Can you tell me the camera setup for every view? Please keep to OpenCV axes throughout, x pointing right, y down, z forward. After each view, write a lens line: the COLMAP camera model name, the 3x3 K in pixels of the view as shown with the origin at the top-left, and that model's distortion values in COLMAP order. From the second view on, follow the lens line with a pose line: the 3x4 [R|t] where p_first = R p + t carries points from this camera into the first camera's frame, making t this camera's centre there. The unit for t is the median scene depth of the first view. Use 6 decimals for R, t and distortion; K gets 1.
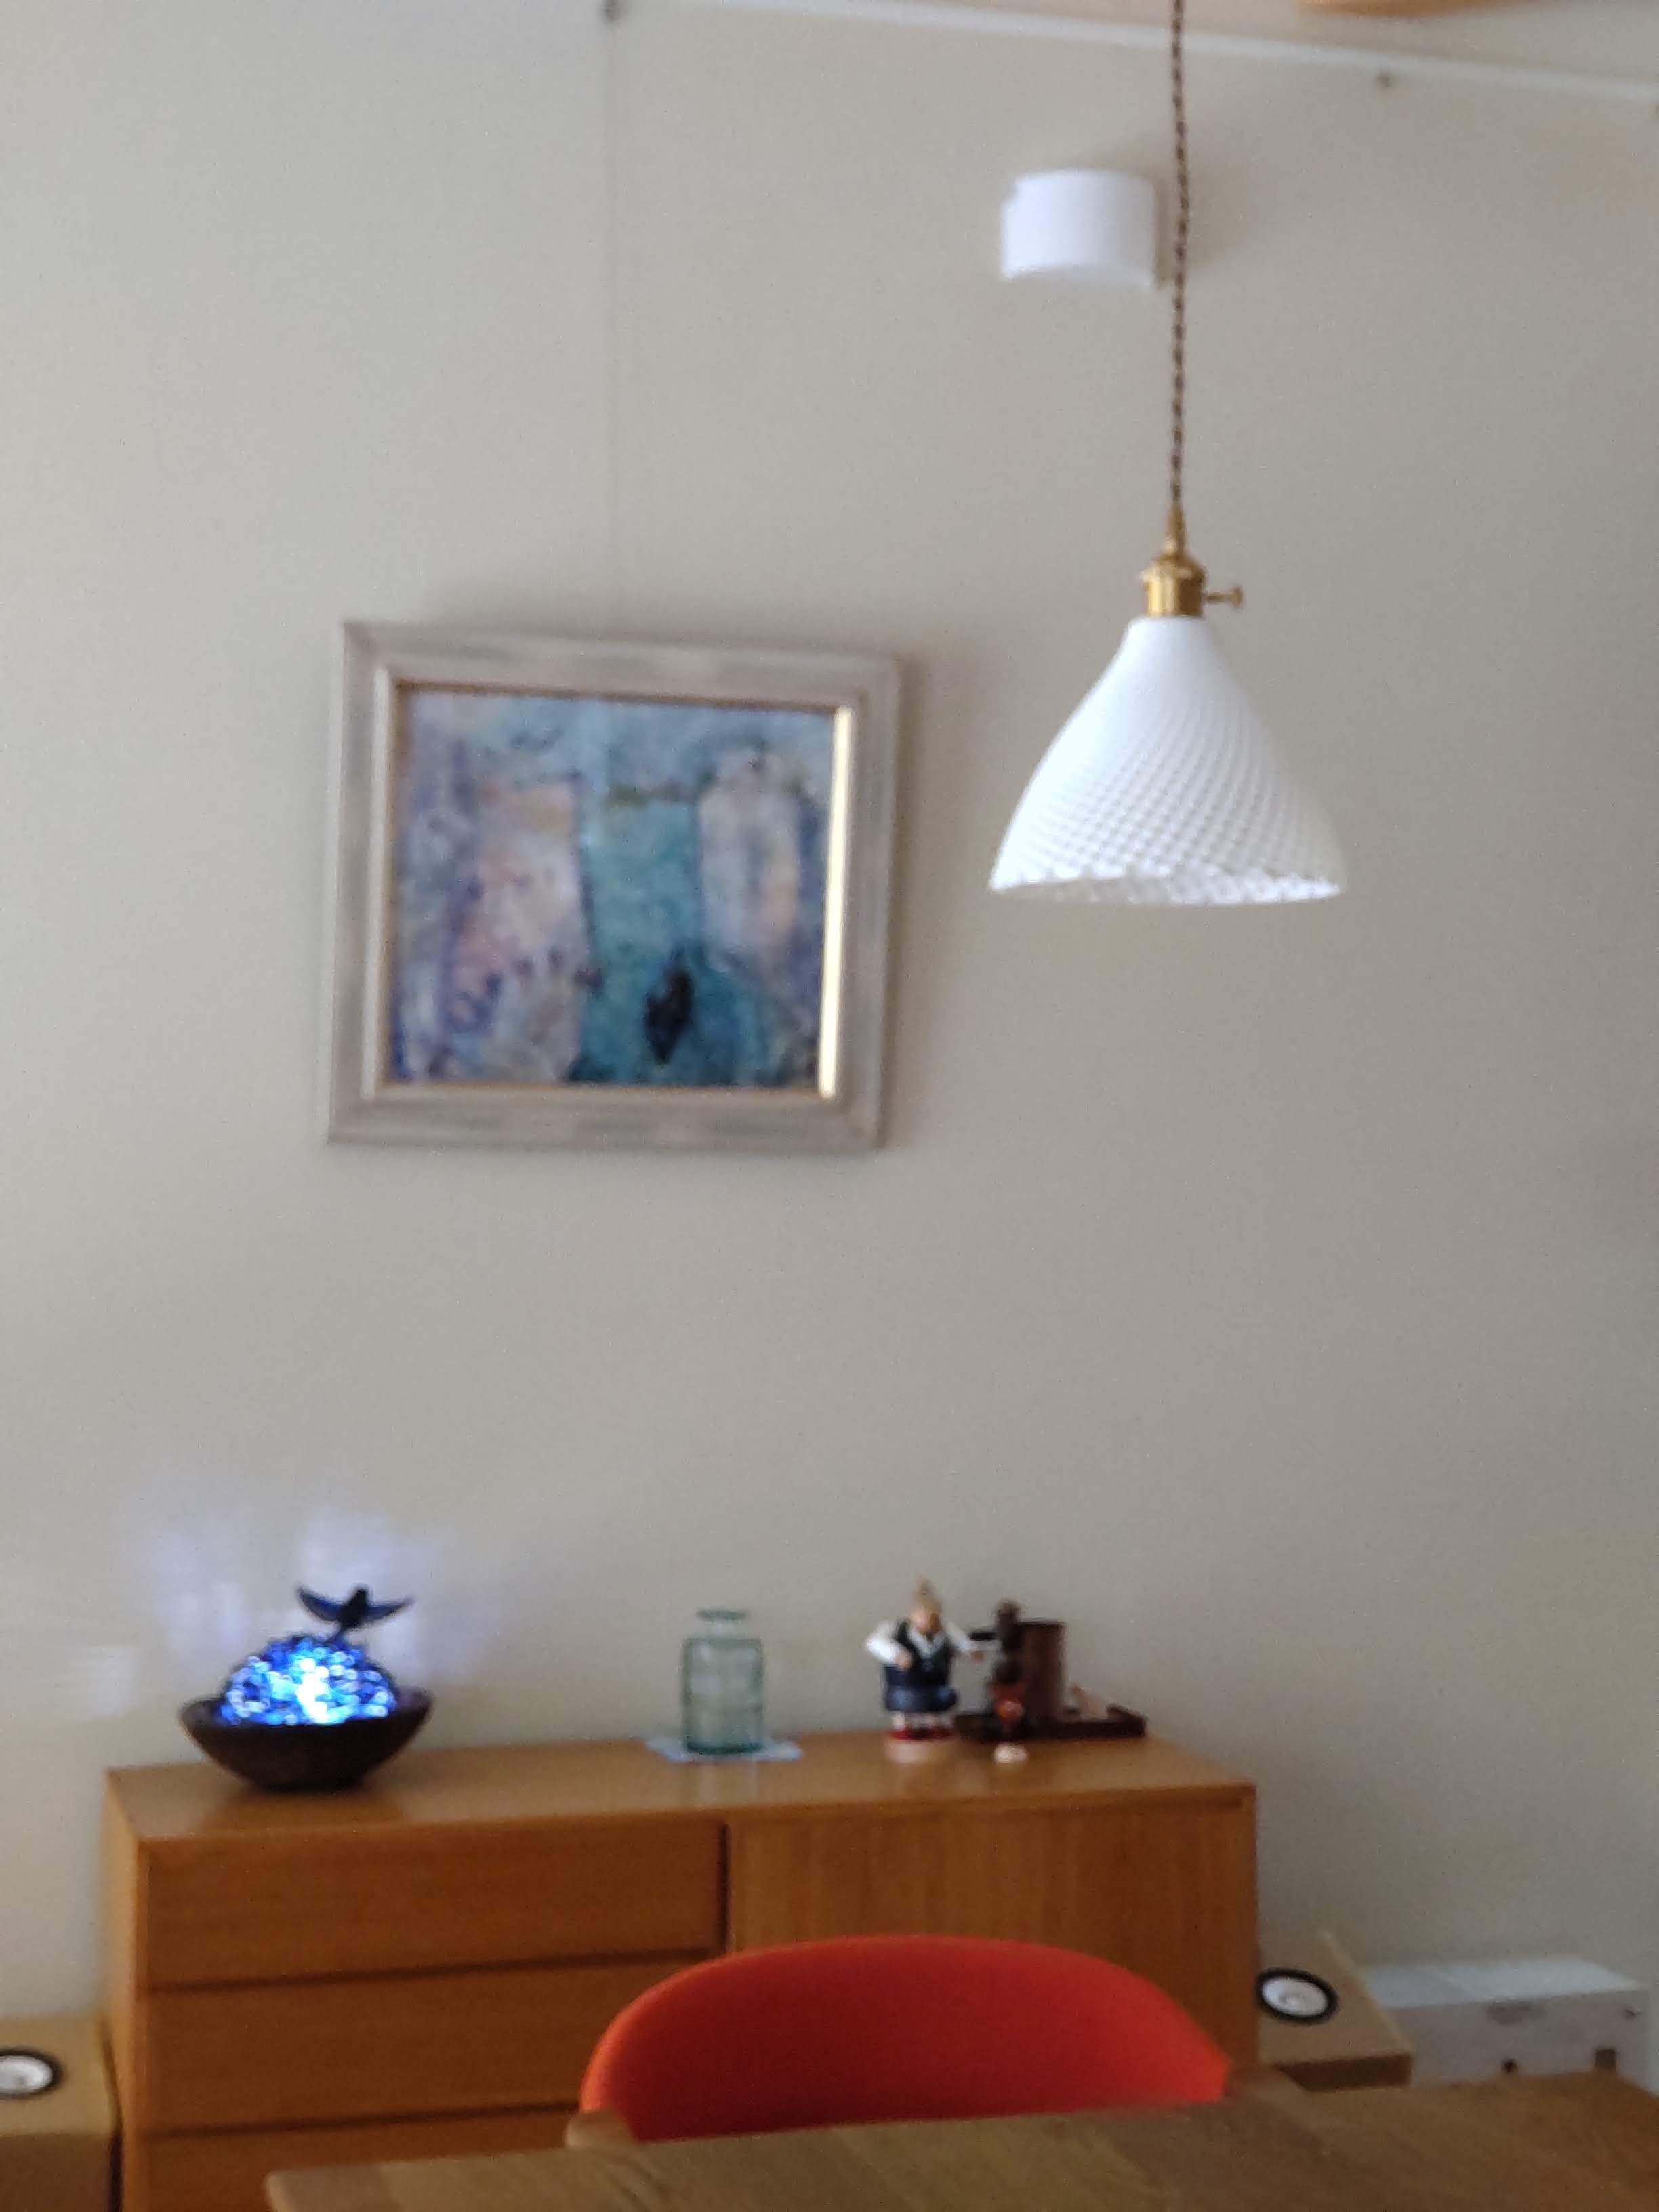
lens RADIAL K [[3383.9, 0, 829.5], [0, 3383.9, 1106.0], [0, 0, 1]] dist [0.029533, 0.986706]
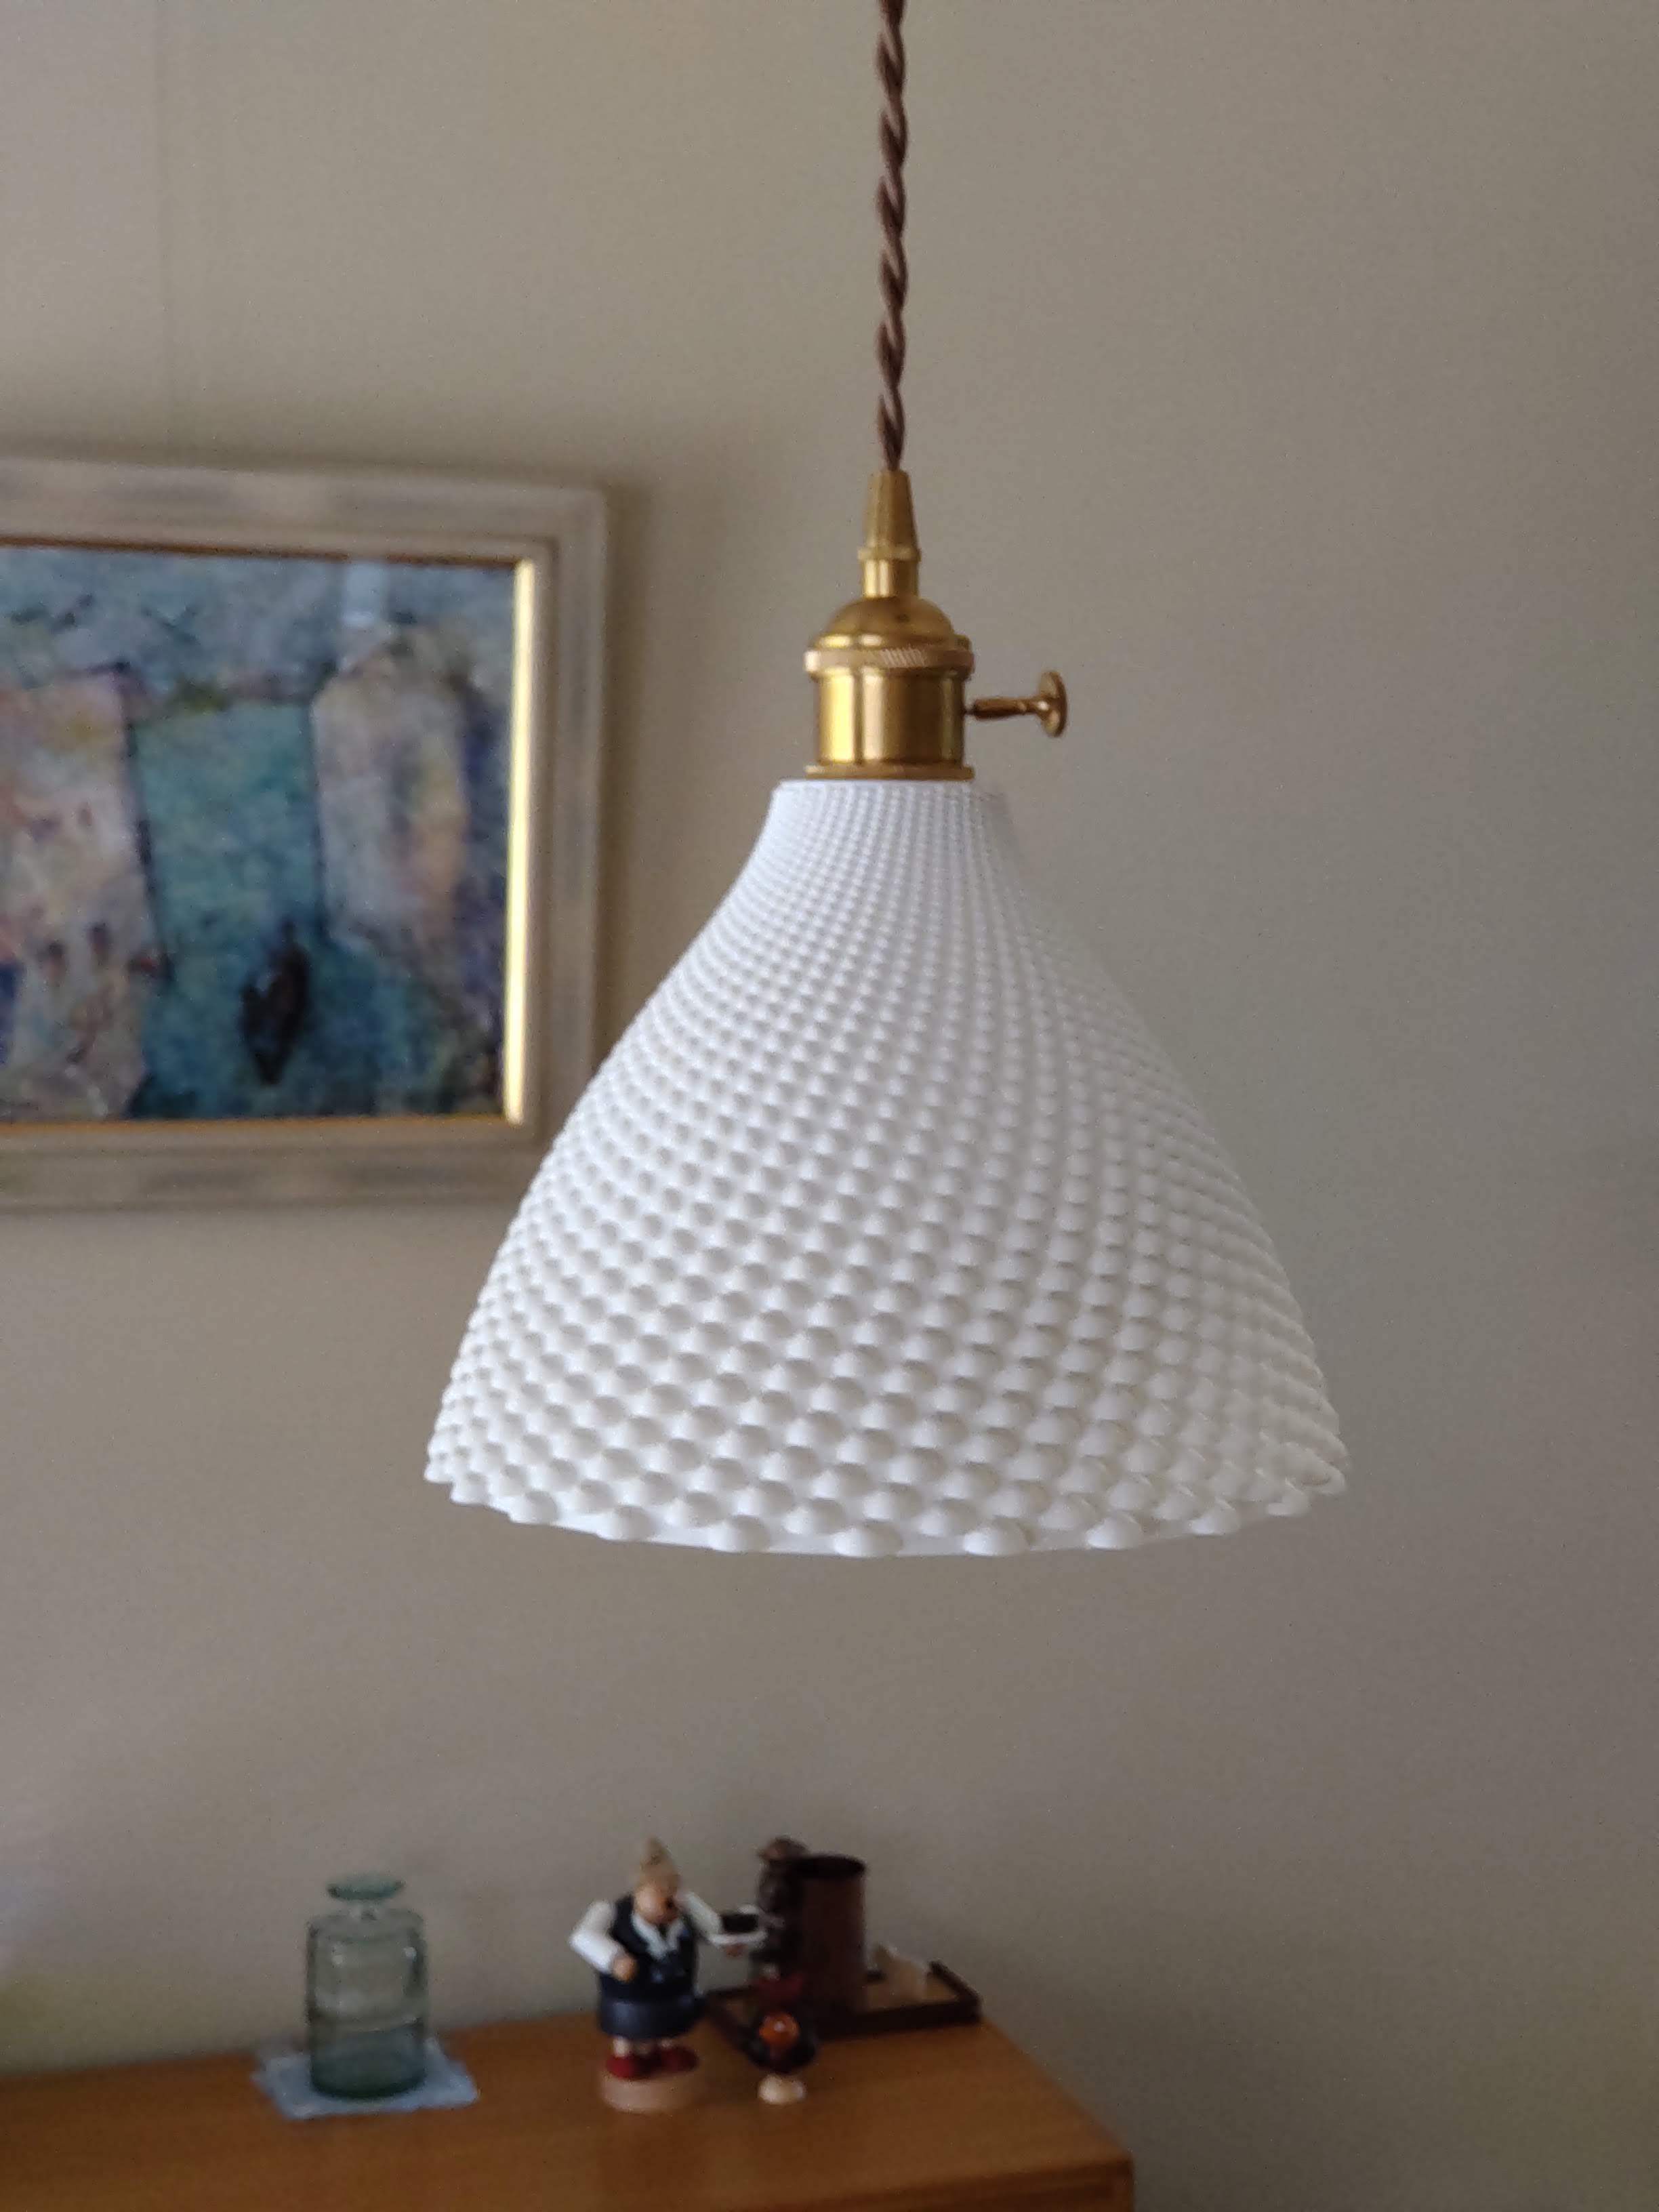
lens RADIAL K [[3383.9, 0, 829.5], [0, 3383.9, 1106.0], [0, 0, 1]] dist [0.029533, 0.986706]
pose [[0.999392, -0.012573, 0.032507, 0.042269], [0.009442, 0.995456, 0.094749, -0.073491], [-0.033551, -0.094384, 0.994970, 0.317373]]
